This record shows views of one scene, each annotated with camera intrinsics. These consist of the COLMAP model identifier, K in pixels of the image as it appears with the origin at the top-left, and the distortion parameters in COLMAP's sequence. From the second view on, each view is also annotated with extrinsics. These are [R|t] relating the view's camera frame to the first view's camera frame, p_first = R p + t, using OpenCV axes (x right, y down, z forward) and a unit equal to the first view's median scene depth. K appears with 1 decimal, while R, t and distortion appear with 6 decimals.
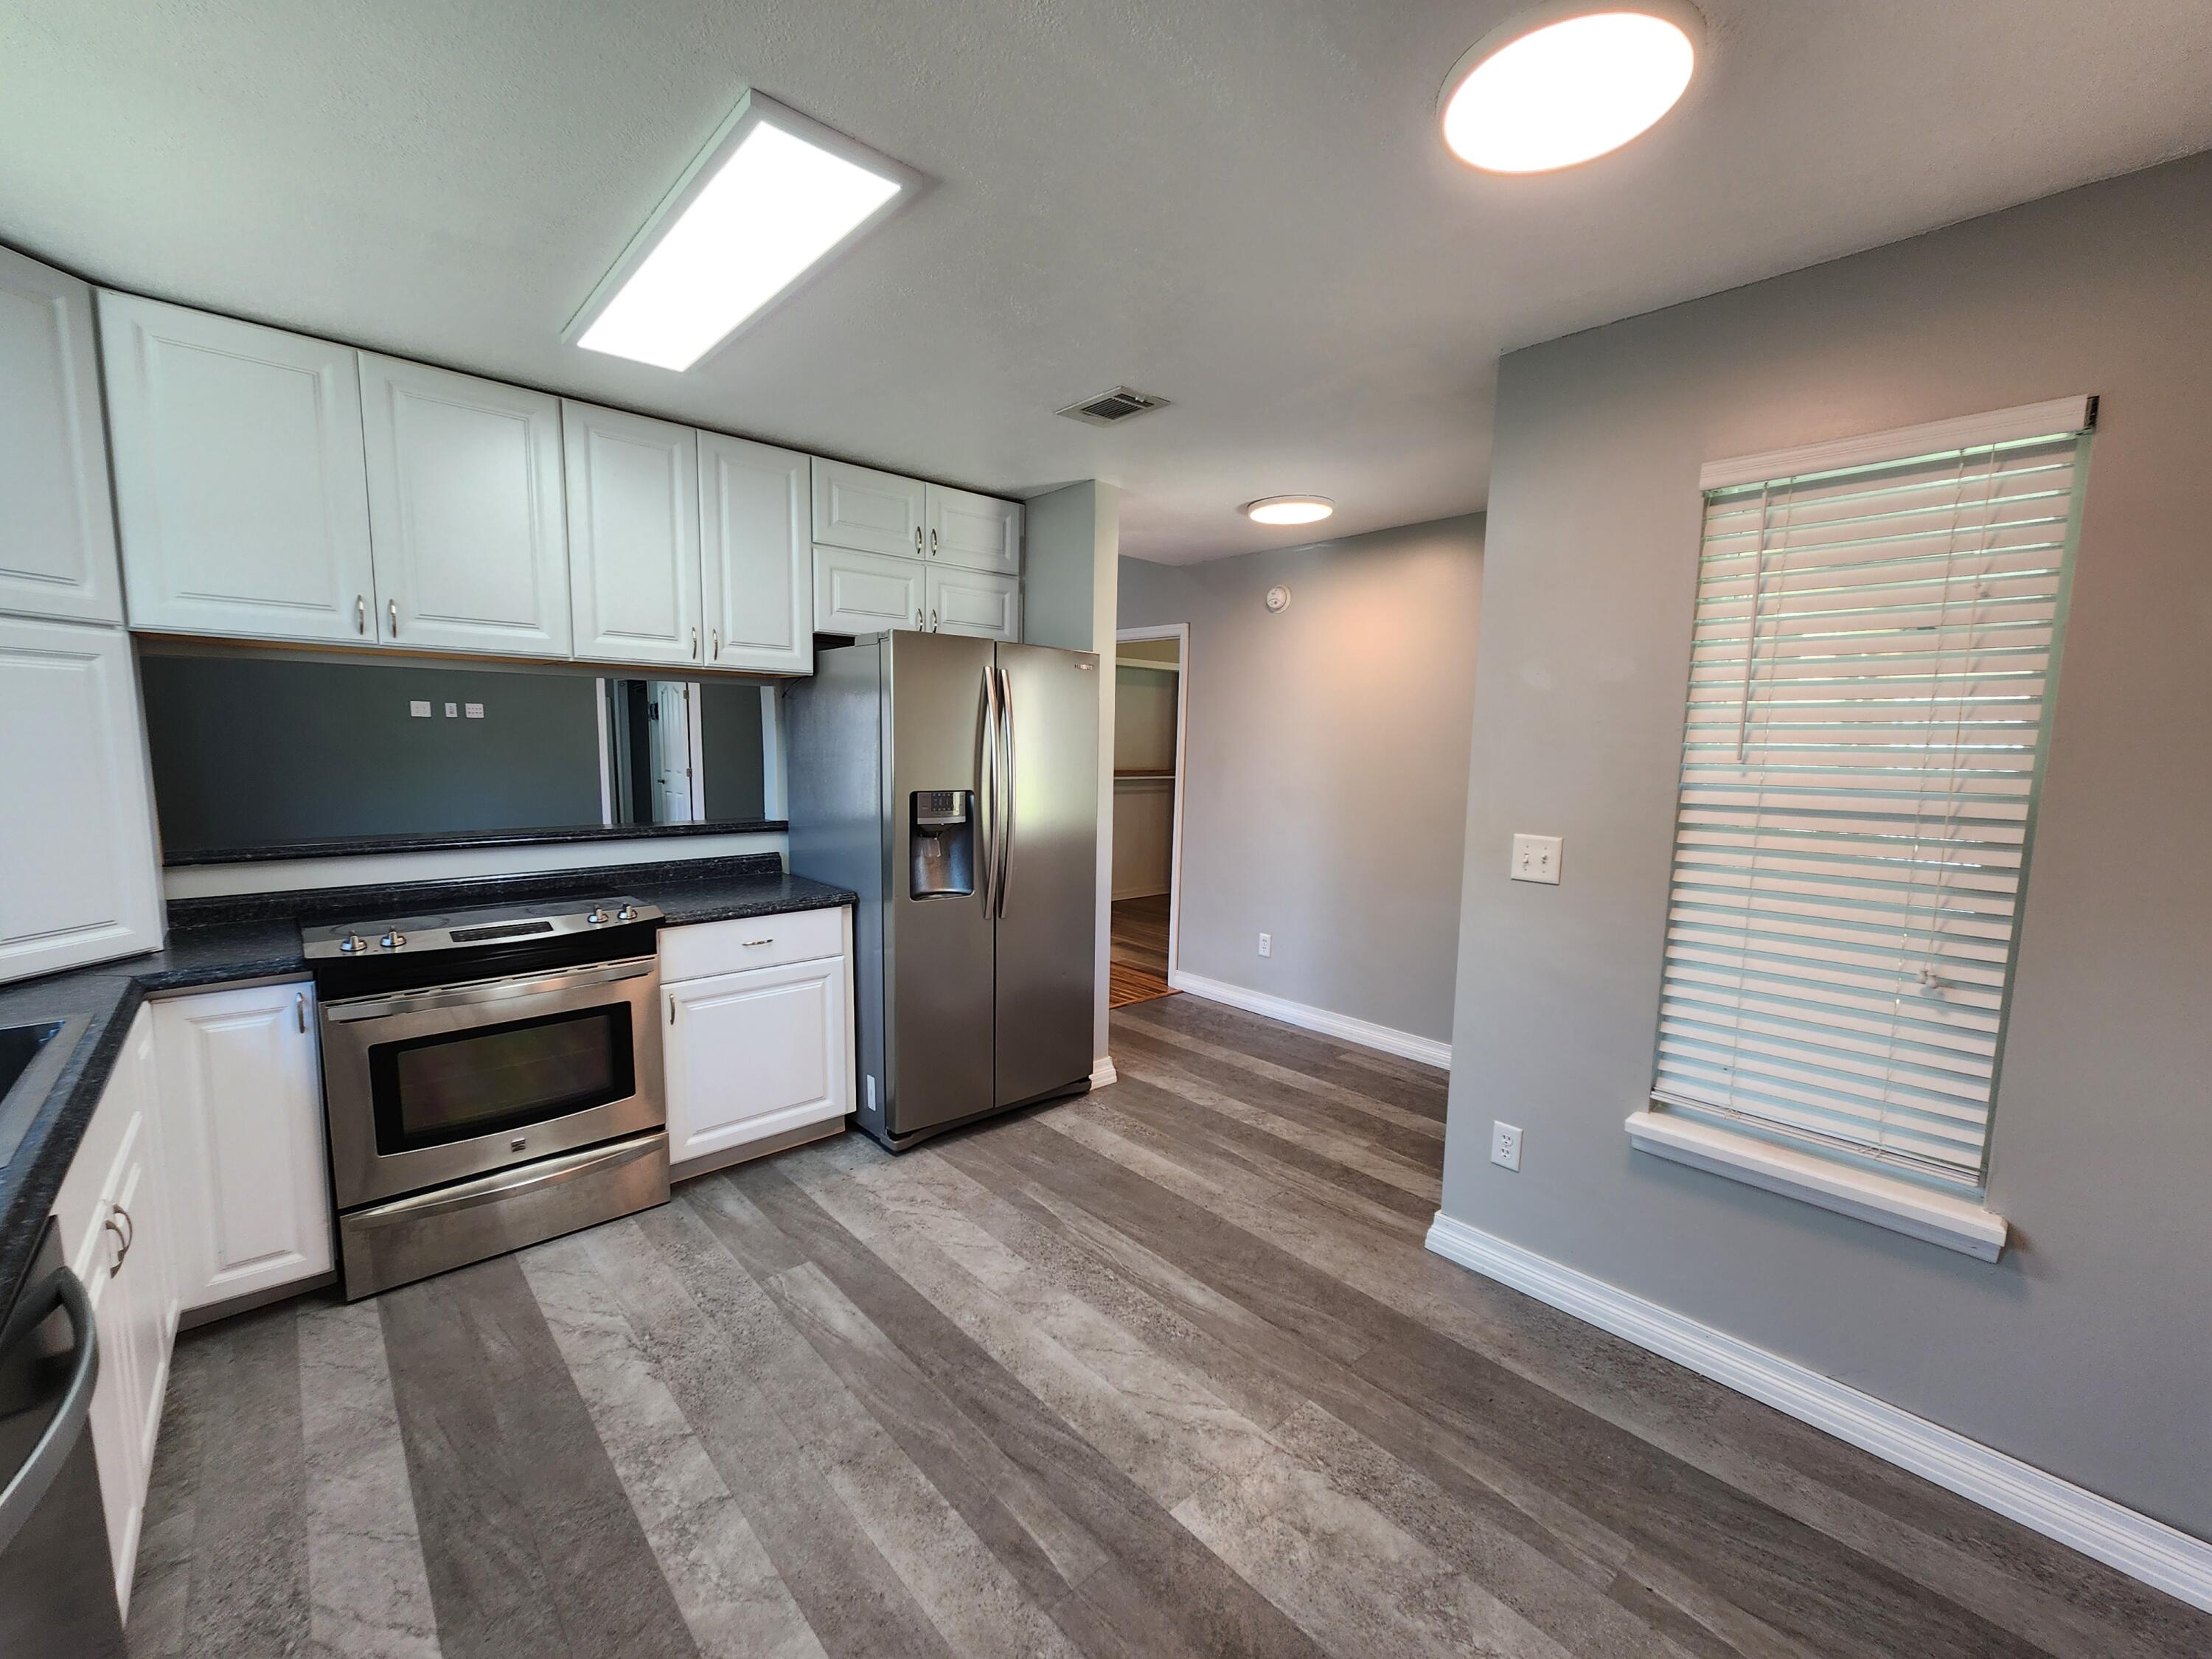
lens RADIAL K [[904.1, 0, 1108.1], [0, 904.1, 841.0], [0, 0, 1]] dist [0.004190, -0.000865]
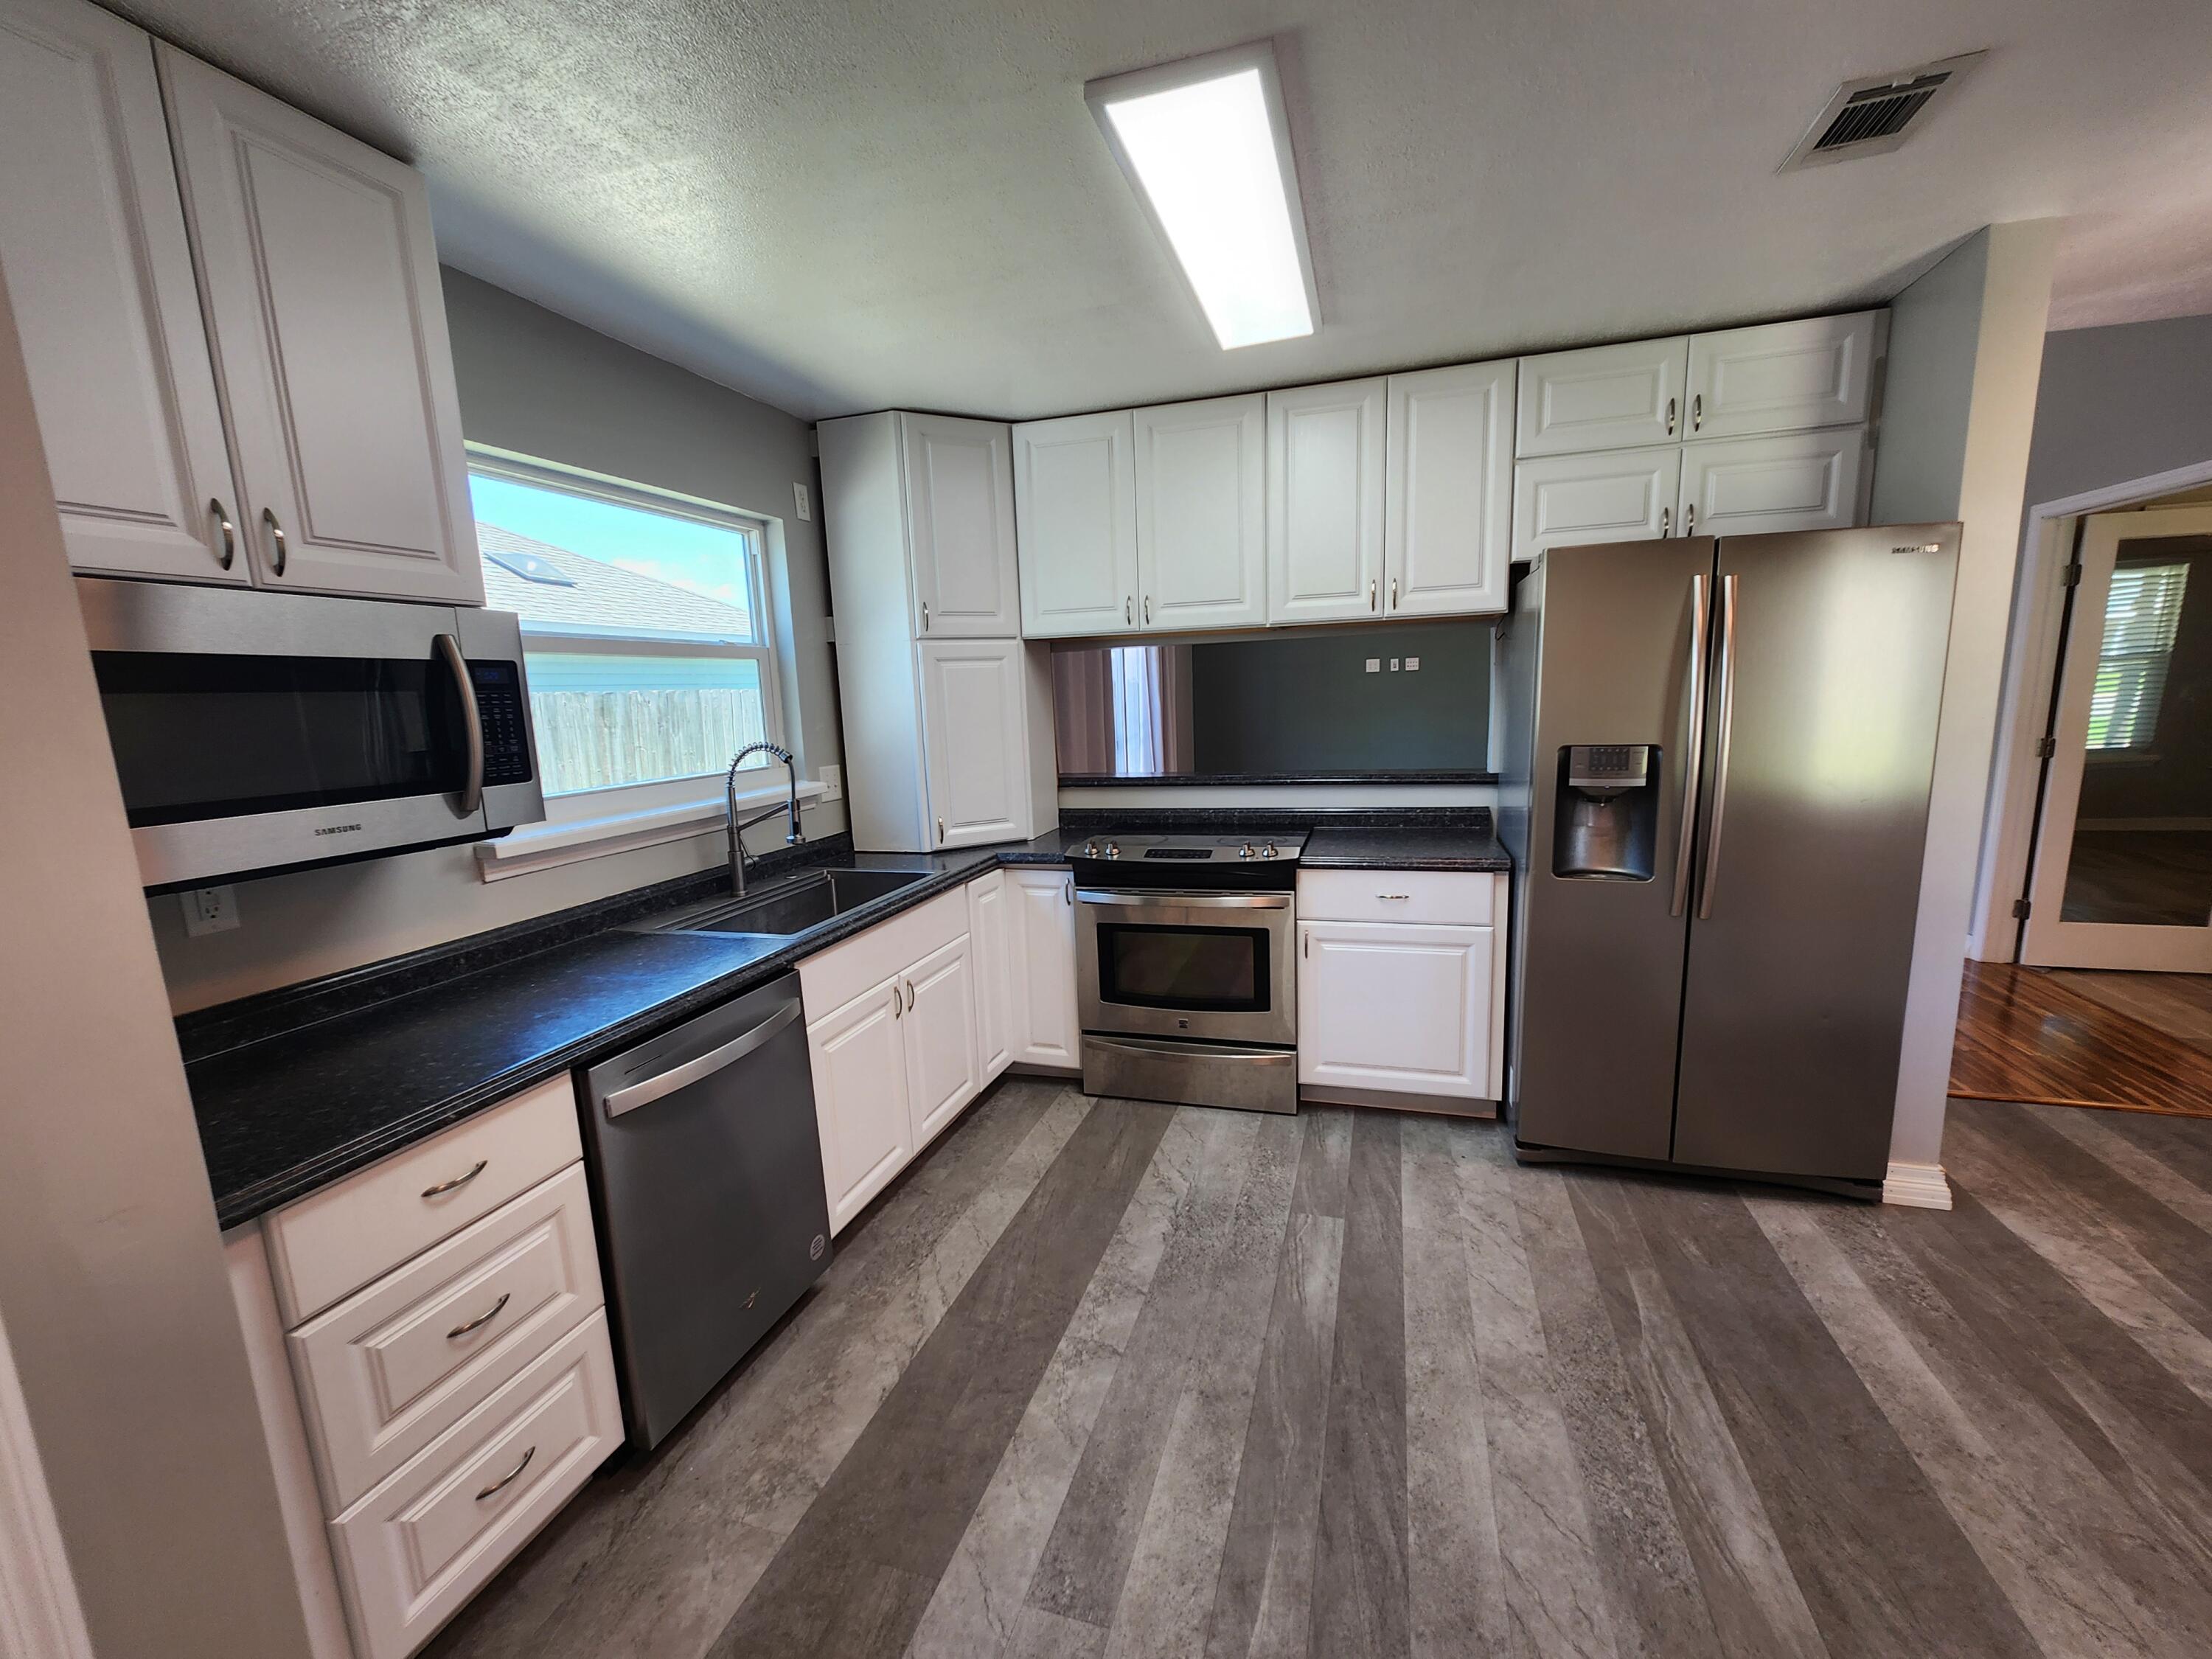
lens RADIAL K [[904.1, 0, 1110.7], [0, 904.1, 839.9], [0, 0, 1]] dist [0.004190, -0.000865]
pose [[0.507678, 0.105996, -0.855002, 0.327073], [-0.050445, 0.994358, 0.093319, -0.028883], [0.860069, -0.004245, 0.510161, 0.256700]]
